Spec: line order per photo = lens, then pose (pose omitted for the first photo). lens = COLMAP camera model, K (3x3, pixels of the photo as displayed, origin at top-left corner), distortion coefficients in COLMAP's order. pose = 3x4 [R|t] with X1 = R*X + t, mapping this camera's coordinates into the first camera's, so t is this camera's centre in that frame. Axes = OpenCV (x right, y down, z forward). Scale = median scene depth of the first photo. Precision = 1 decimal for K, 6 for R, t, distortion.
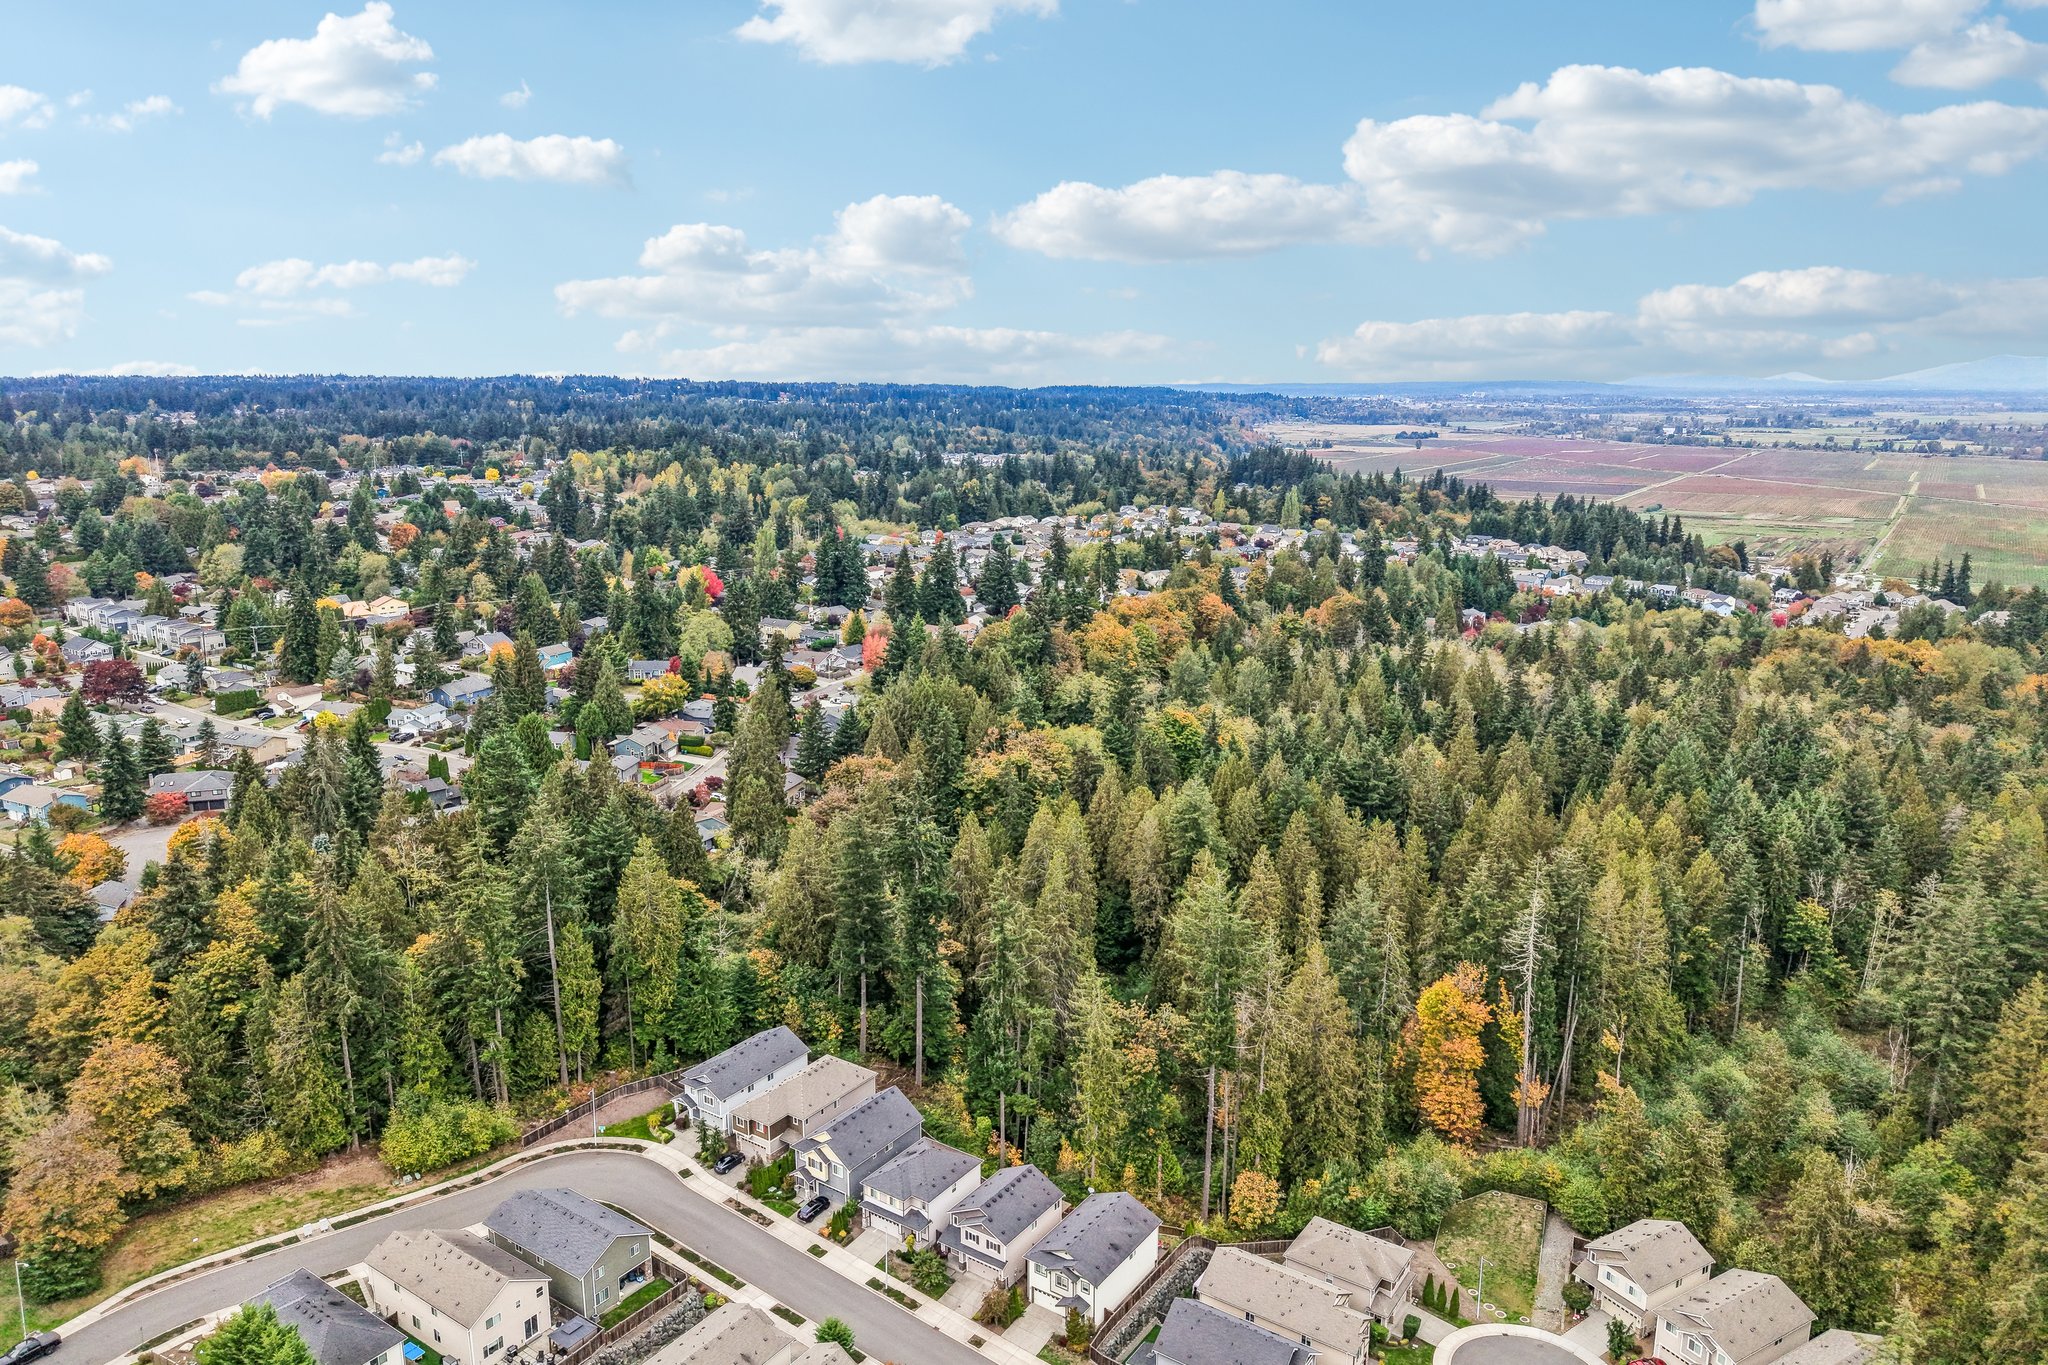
lens RADIAL K [[1355.5, 0, 1024.7], [0, 1355.5, 699.5], [0, 0, 1]] dist [0.032963, -0.044570]
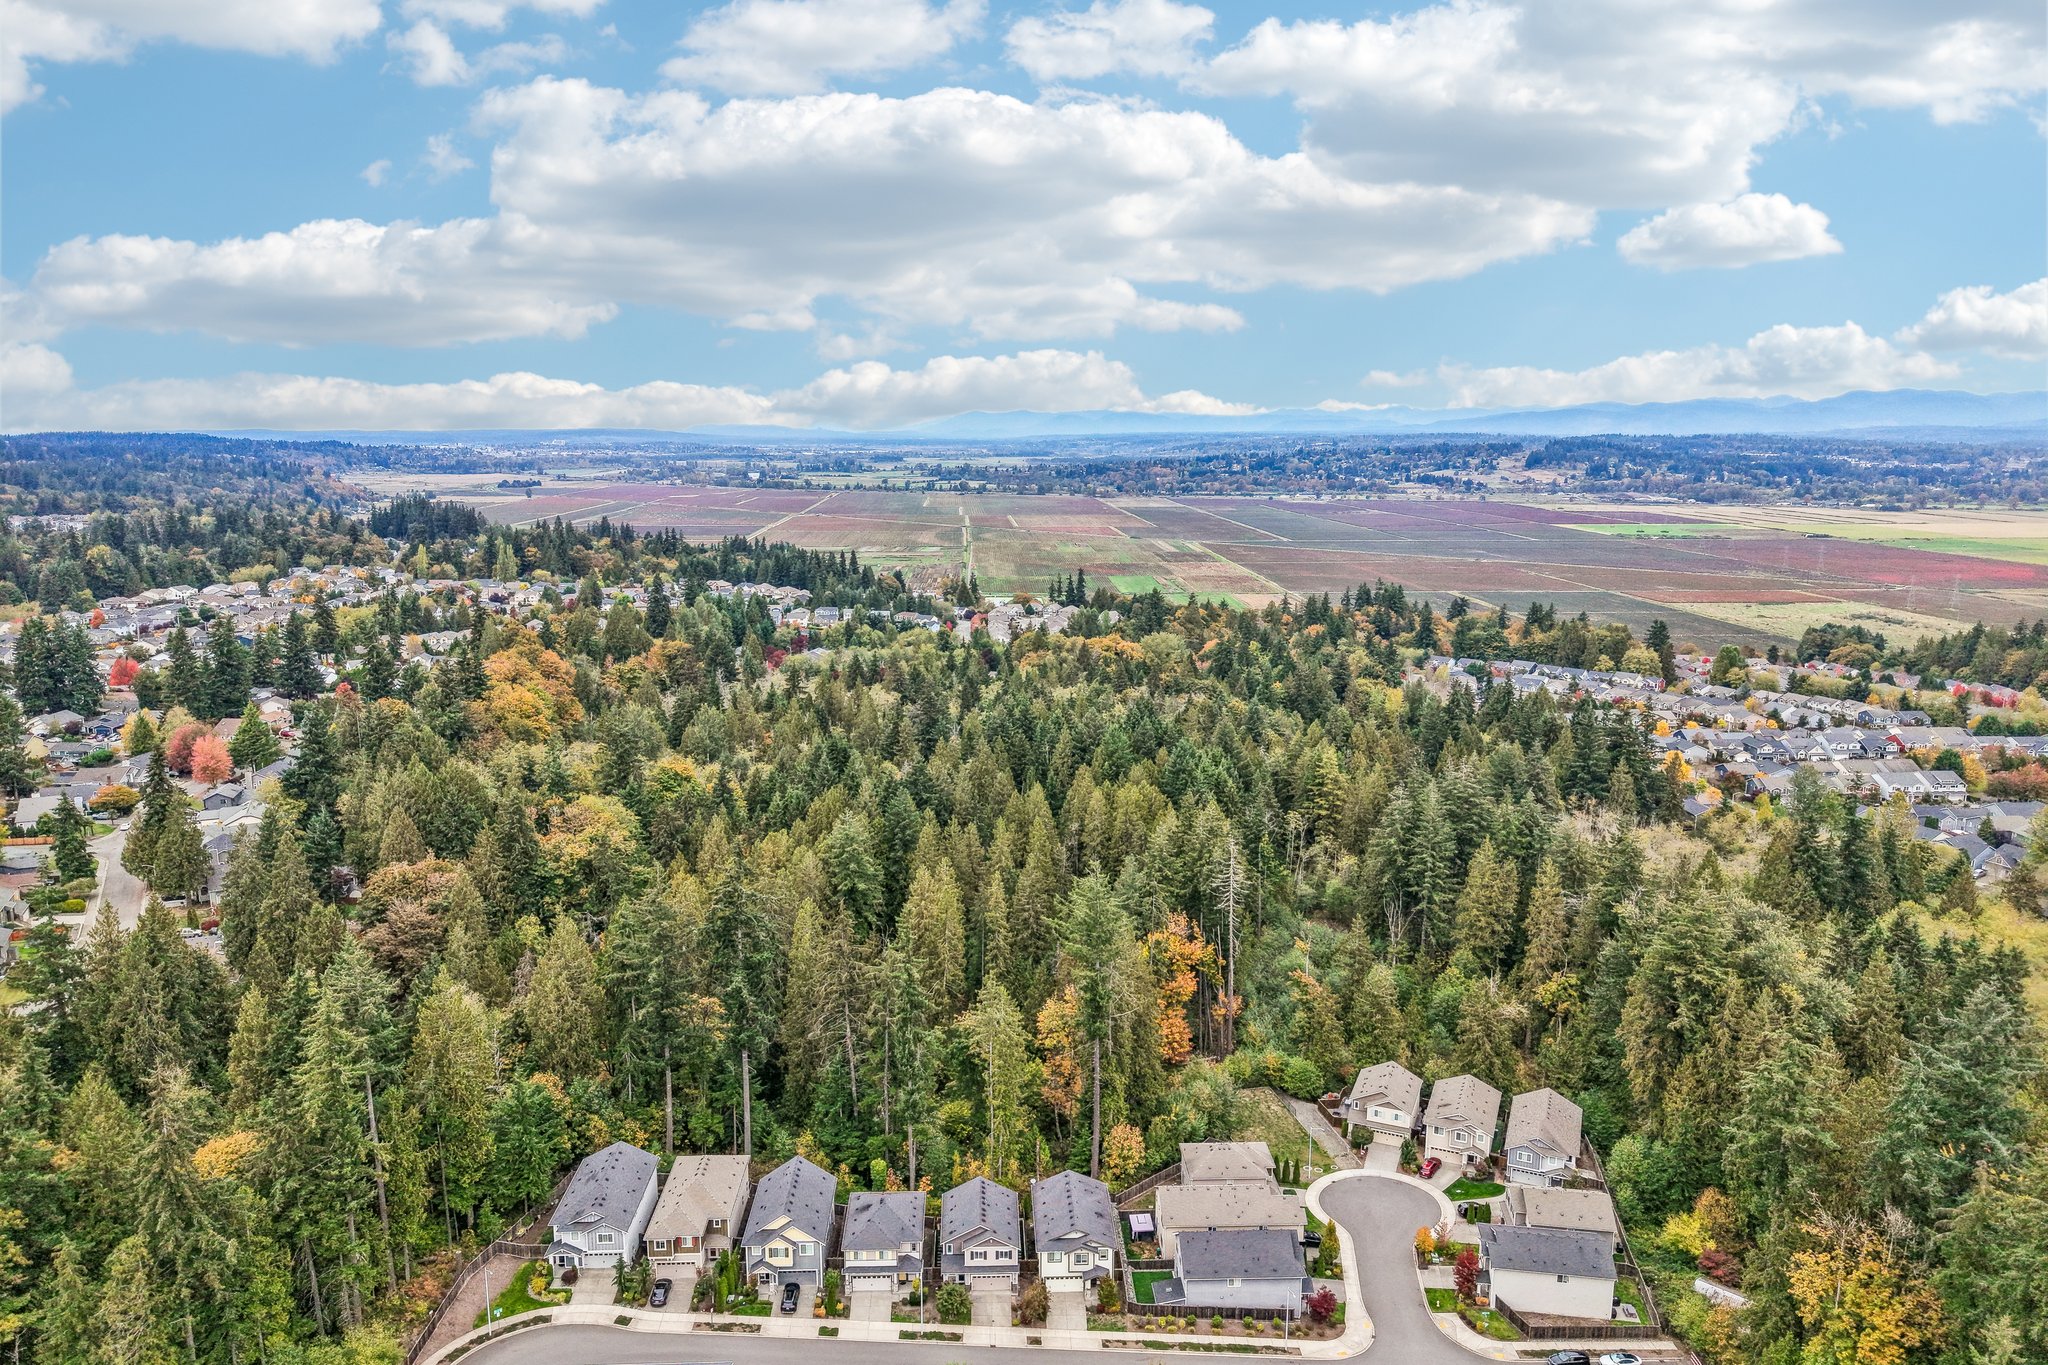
lens RADIAL K [[1345.2, 0, 1021.2], [0, 1345.2, 716.1], [0, 0, 1]] dist [0.064855, -0.093221]
pose [[0.803707, -0.121174, 0.582556, -0.511494], [0.133517, 0.990805, 0.021890, -0.027974], [-0.579851, 0.060188, 0.812496, 0.104431]]
